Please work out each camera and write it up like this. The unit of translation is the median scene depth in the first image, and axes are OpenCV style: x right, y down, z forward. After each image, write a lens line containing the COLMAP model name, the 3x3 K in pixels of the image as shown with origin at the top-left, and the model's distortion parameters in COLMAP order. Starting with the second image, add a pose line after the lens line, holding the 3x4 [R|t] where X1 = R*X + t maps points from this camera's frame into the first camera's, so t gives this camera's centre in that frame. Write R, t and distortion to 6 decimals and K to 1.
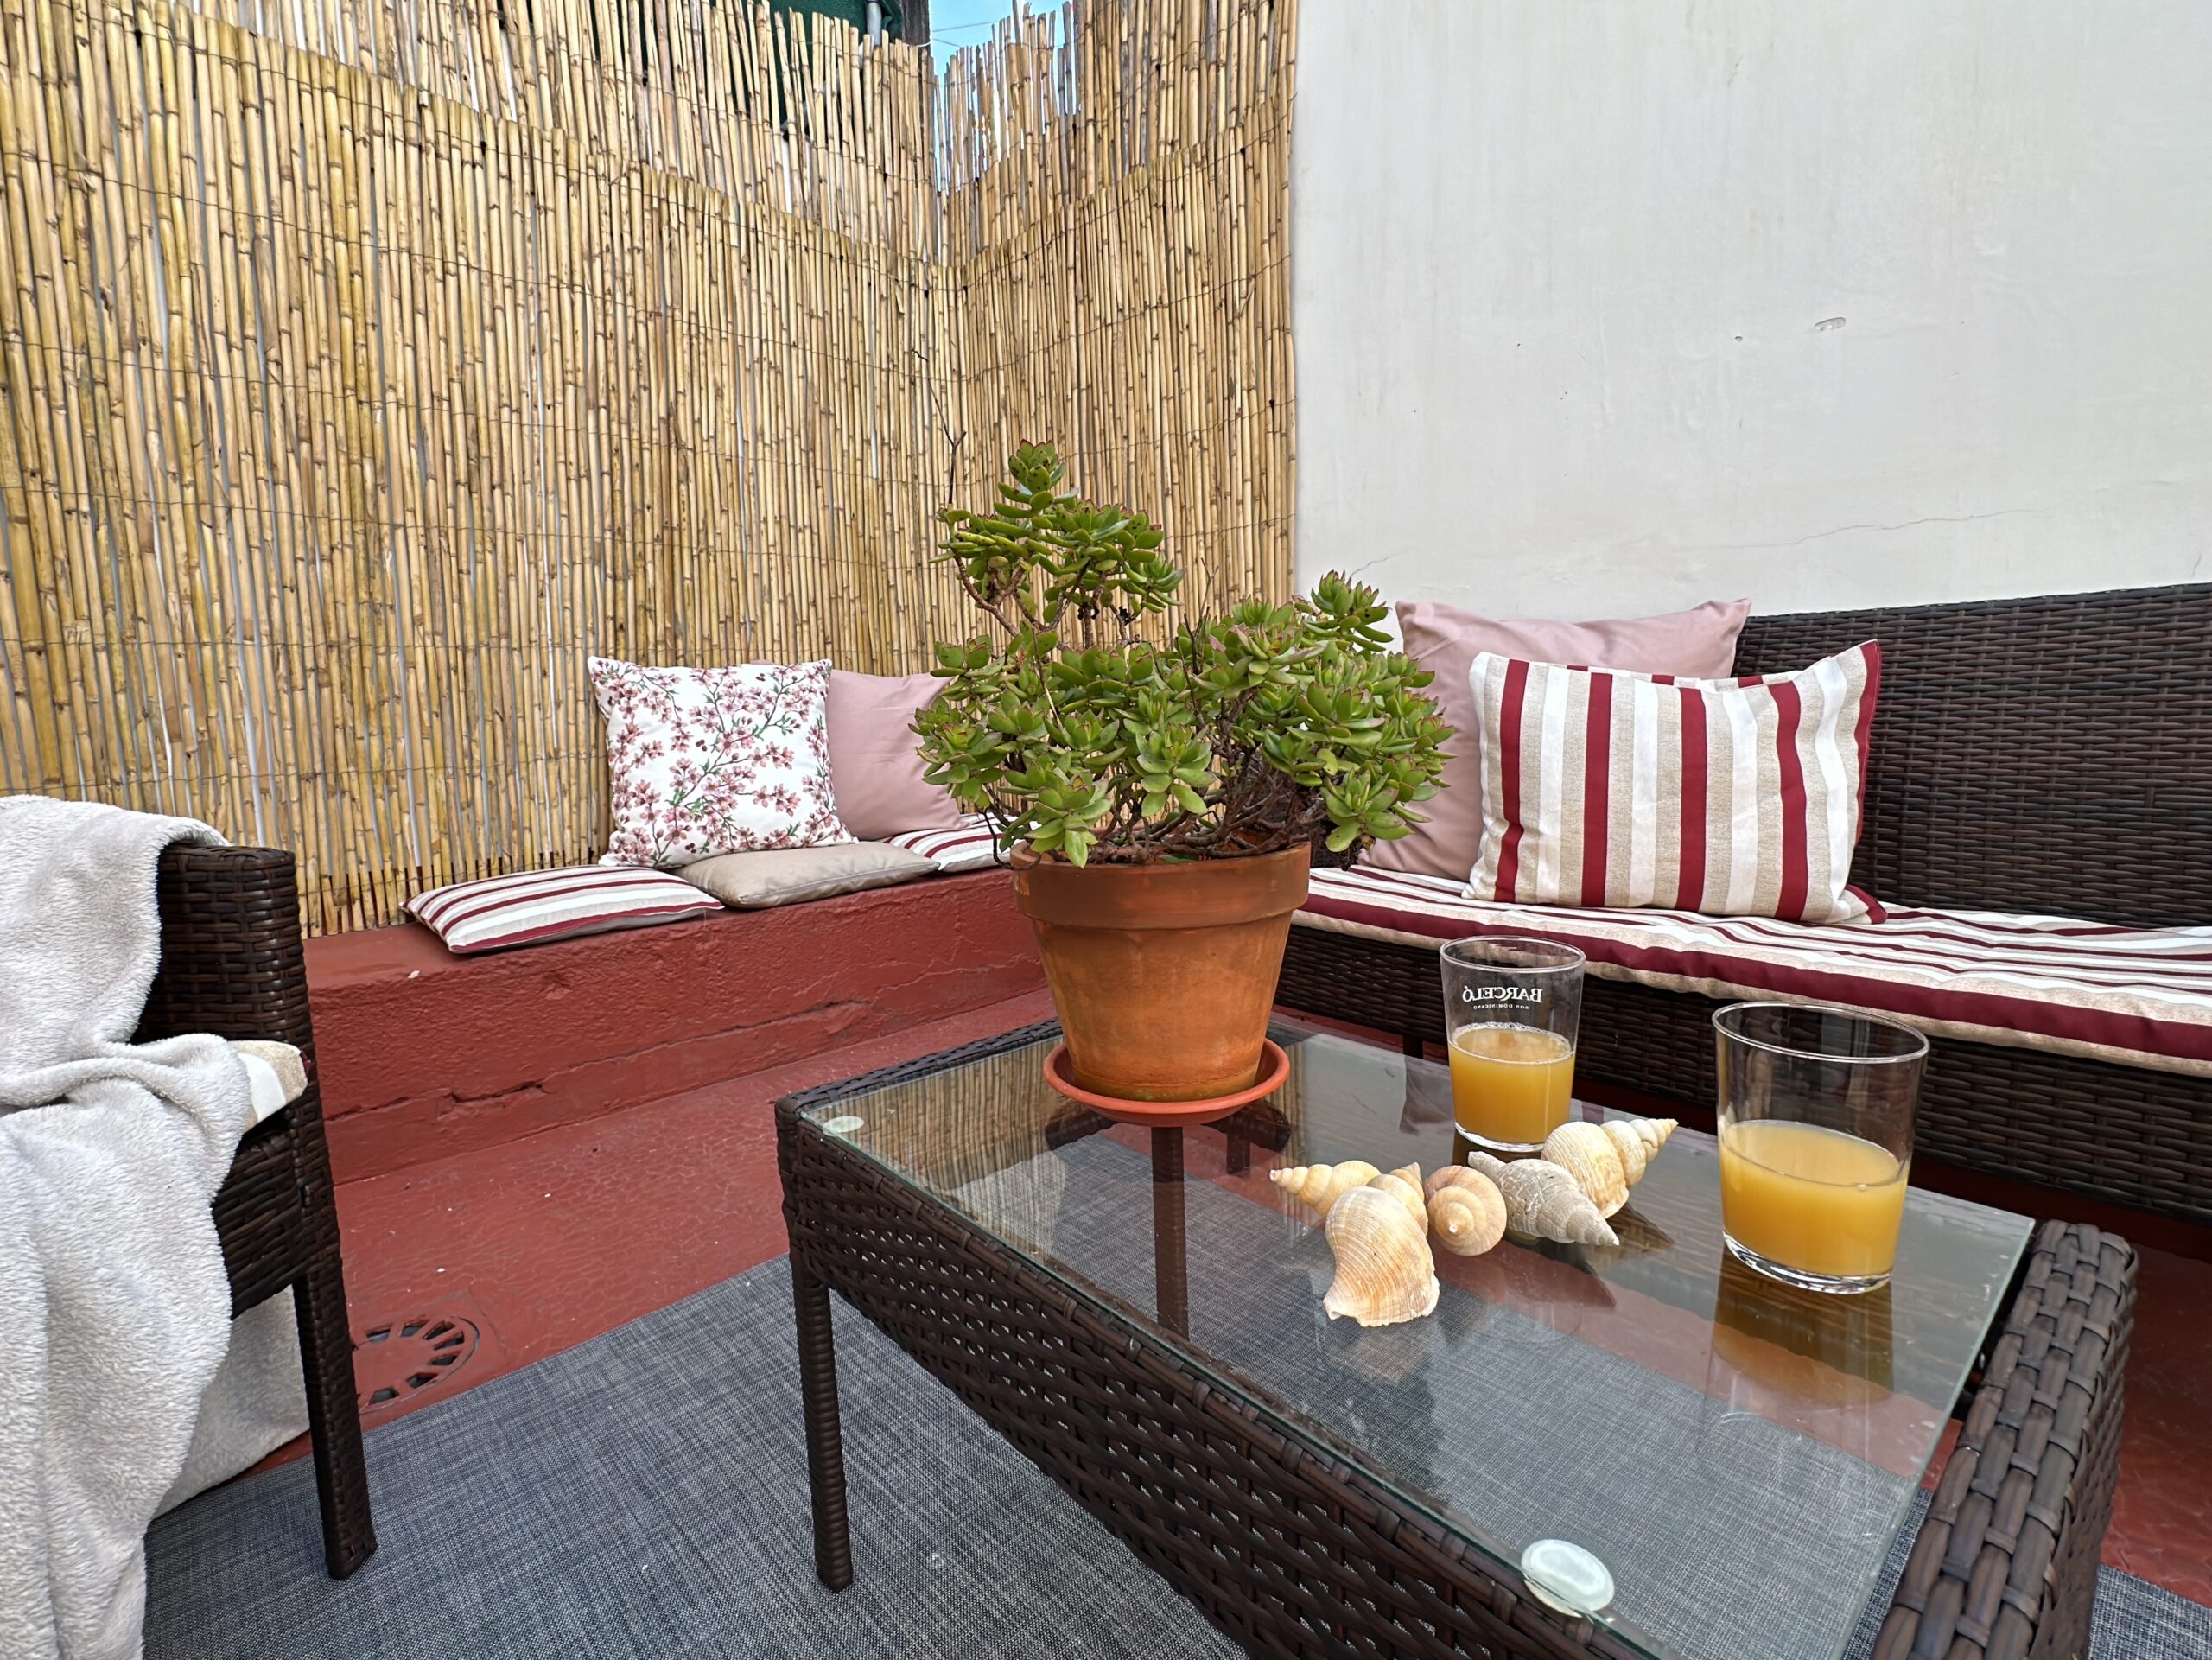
lens RADIAL K [[1017.9, 0, 1103.4], [0, 1017.9, 827.8], [0, 0, 1]] dist [-0.004706, 0.000554]
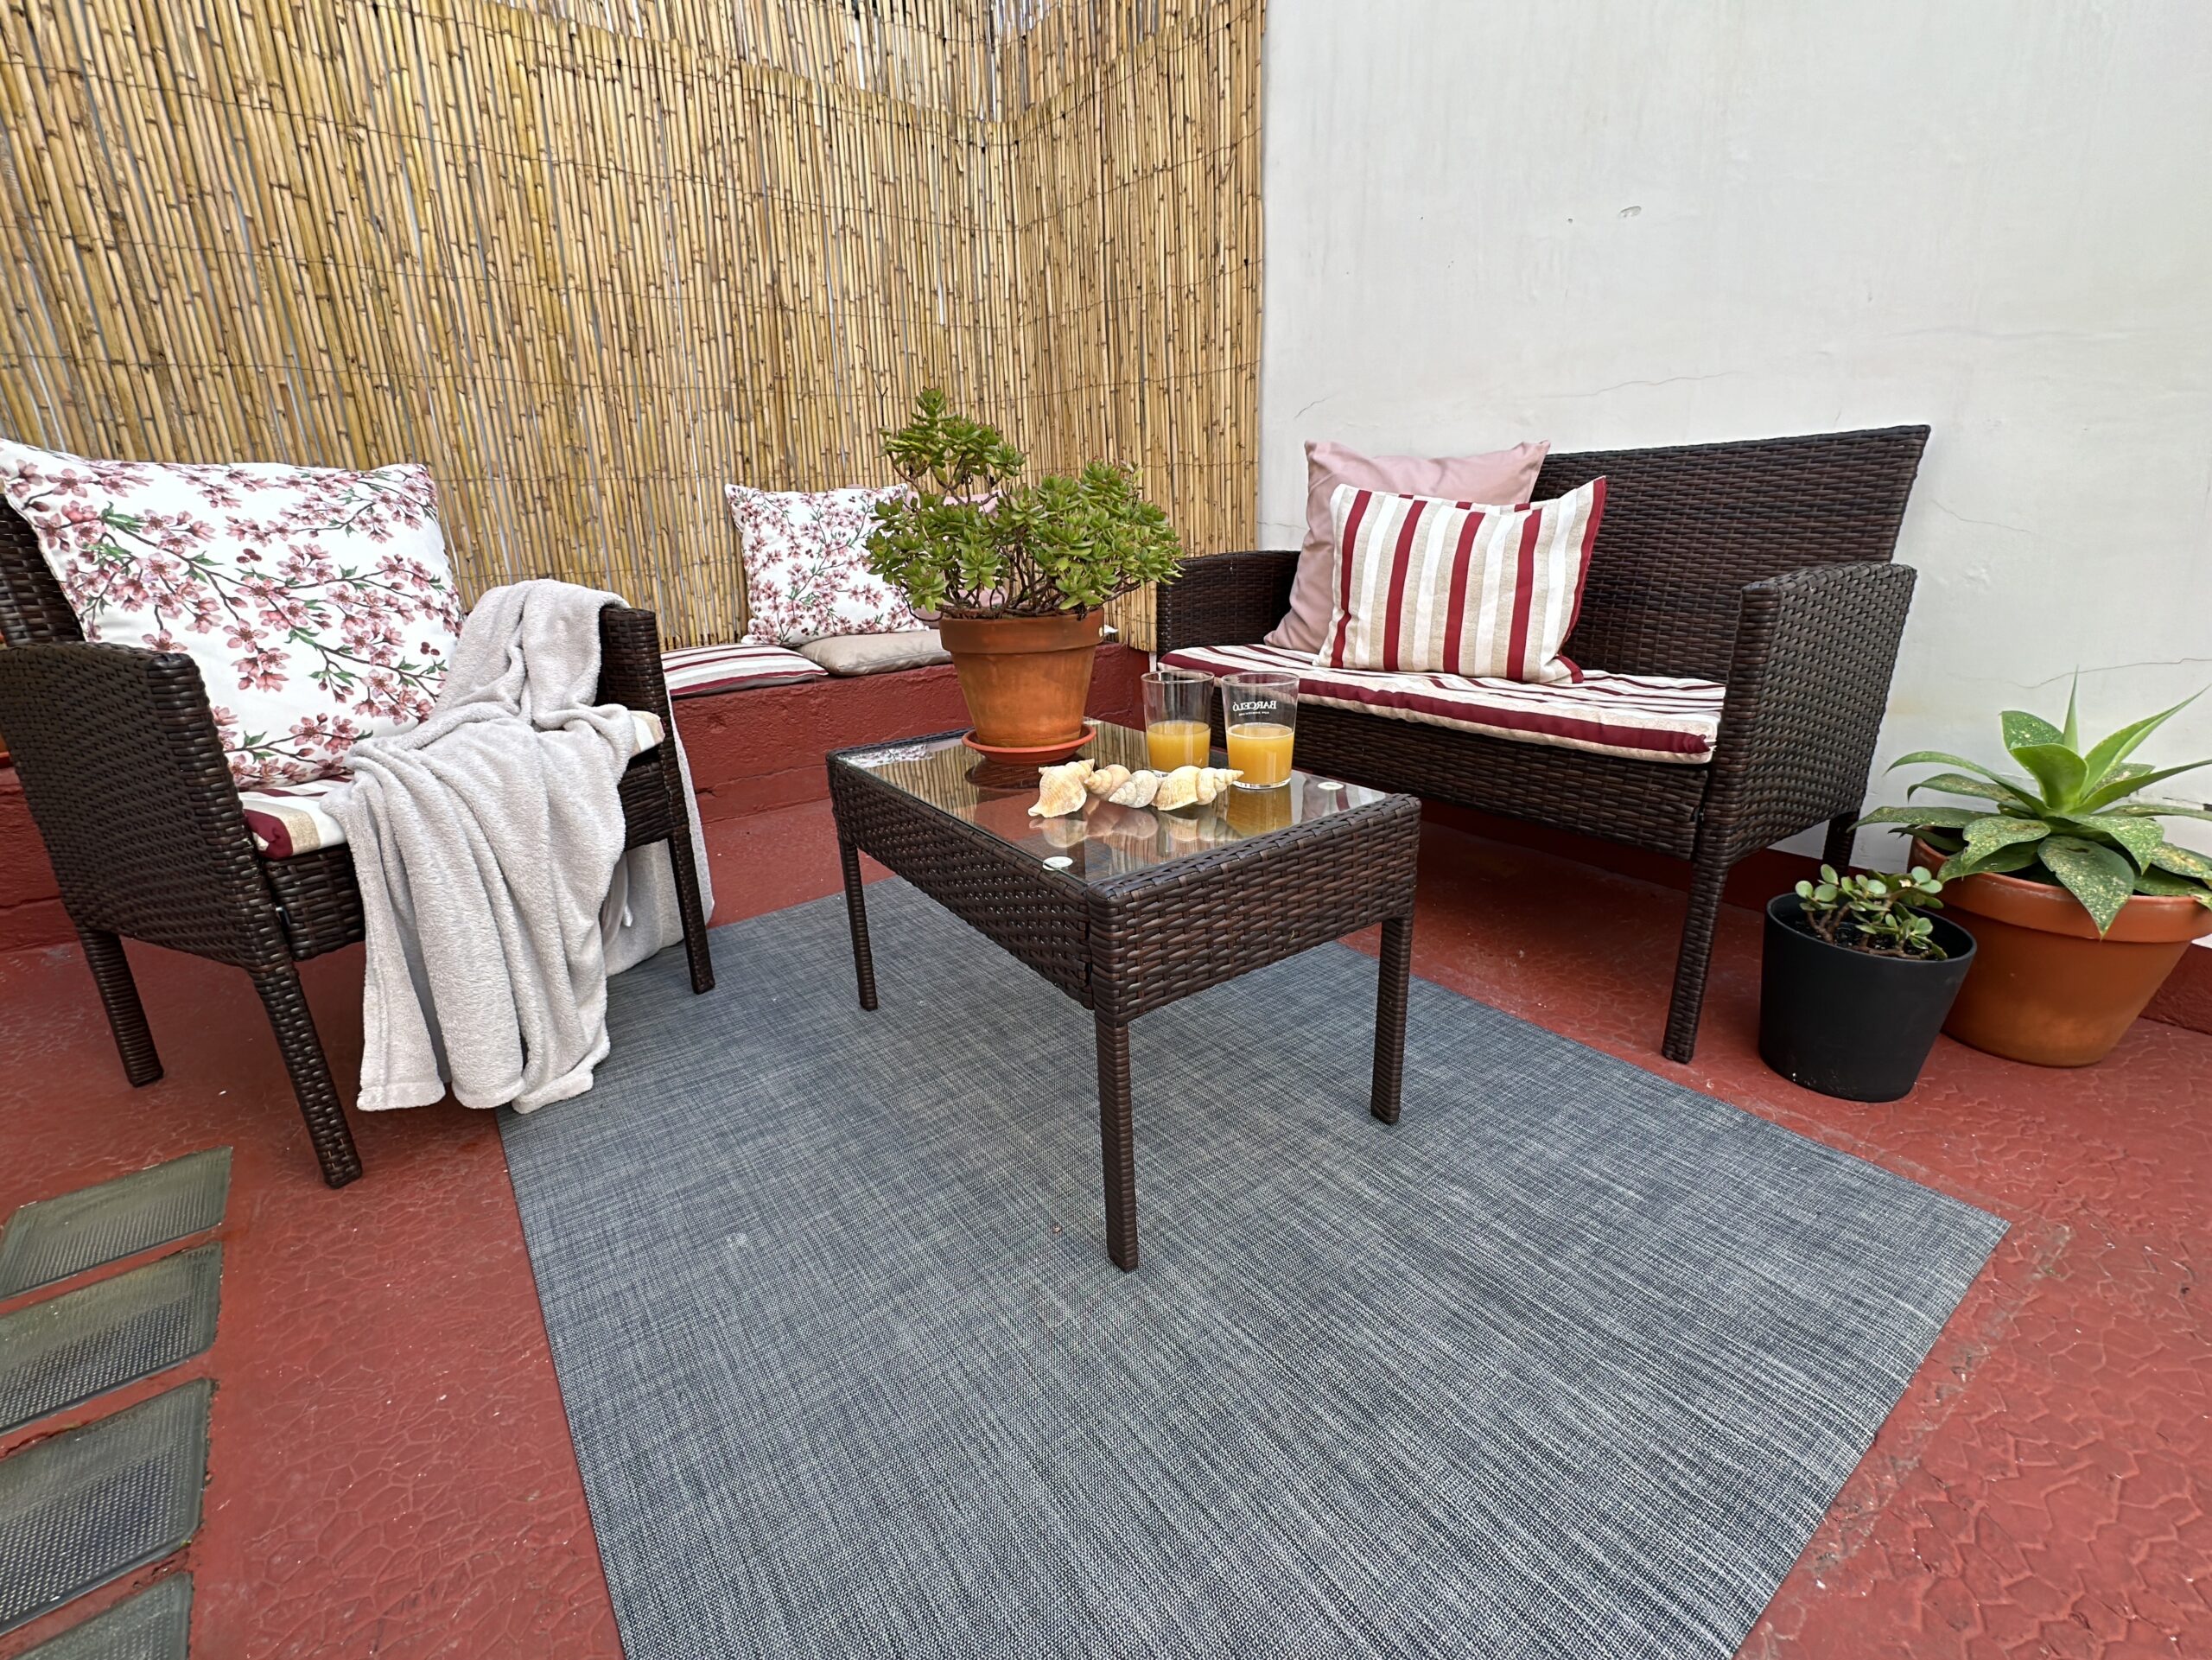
lens RADIAL K [[963.2, 0, 1103.3], [0, 963.2, 826.1], [0, 0, 1]] dist [-0.003251, -0.000549]
pose [[0.992788, 0.034176, -0.114910, 0.151088], [-0.011187, 0.980733, 0.195030, 0.019839], [0.119361, -0.192338, 0.974043, -0.264335]]
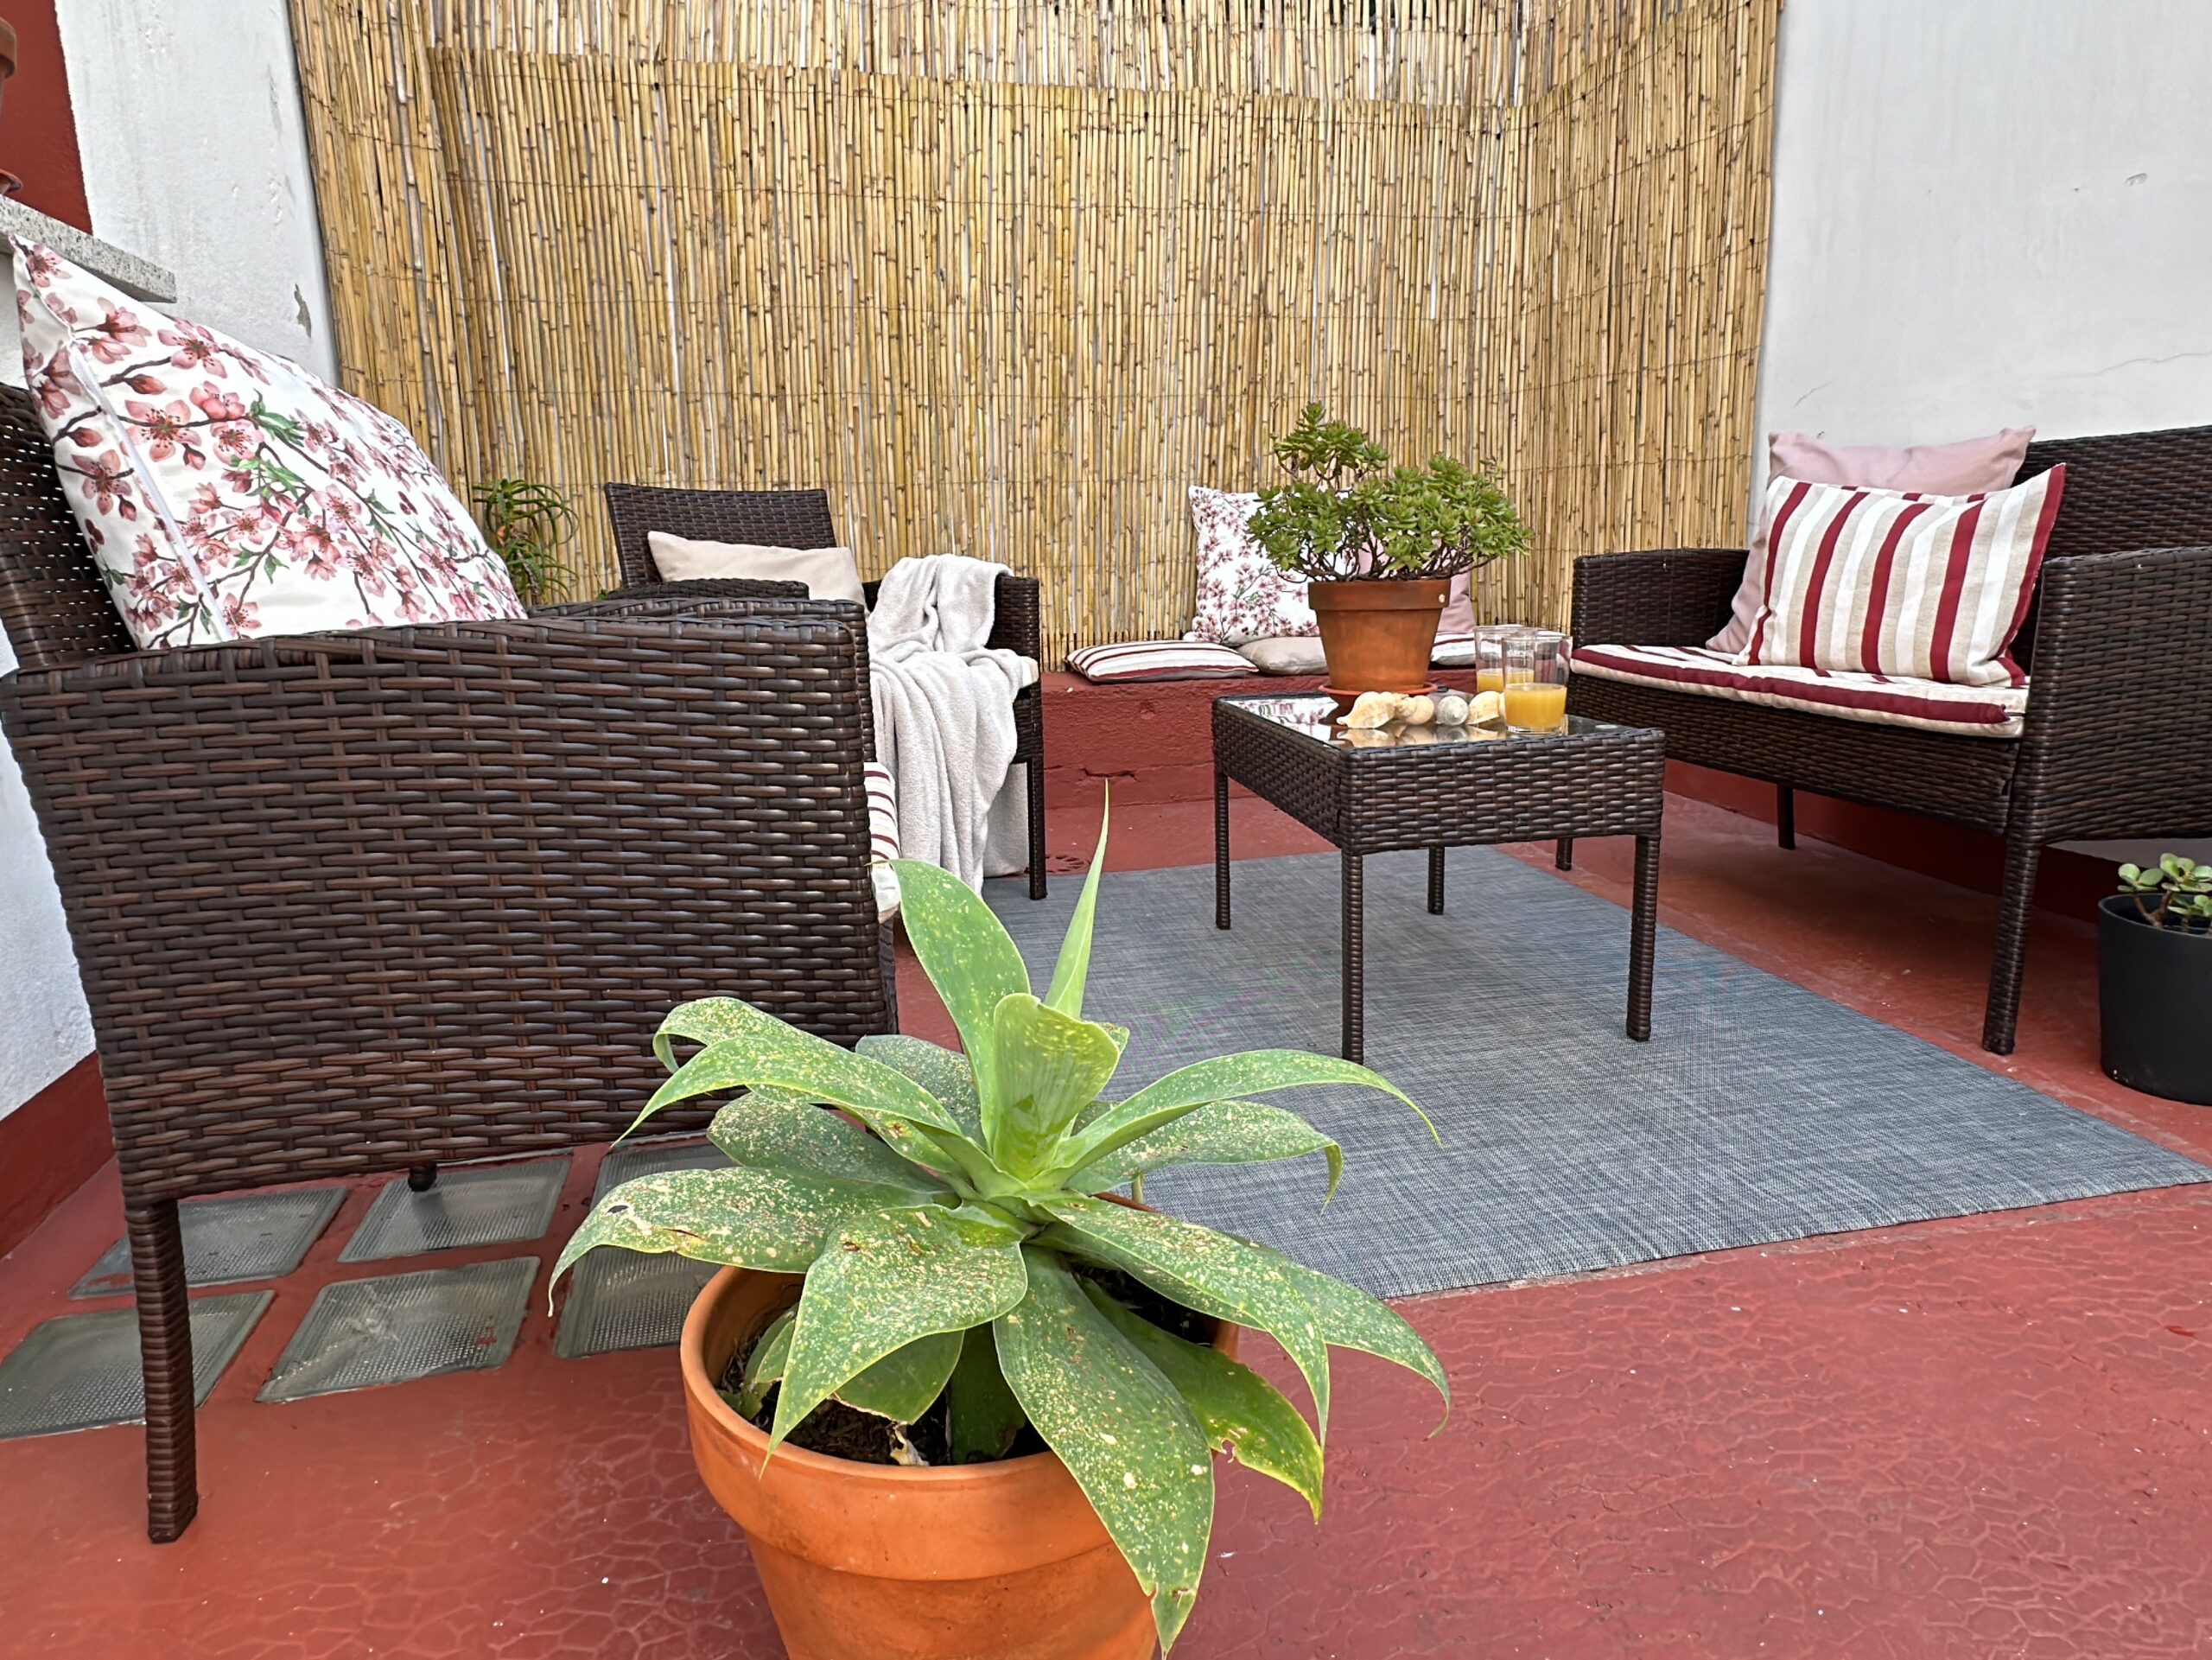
lens RADIAL K [[1362.4, 0, 1108.5], [0, 1362.4, 825.0], [0, 0, 1]] dist [-0.006238, 0.001341]
pose [[0.845811, 0.114293, -0.521095, 0.412807], [-0.067160, 0.991822, 0.108528, 0.092607], [0.529238, -0.056797, 0.846570, -0.638495]]
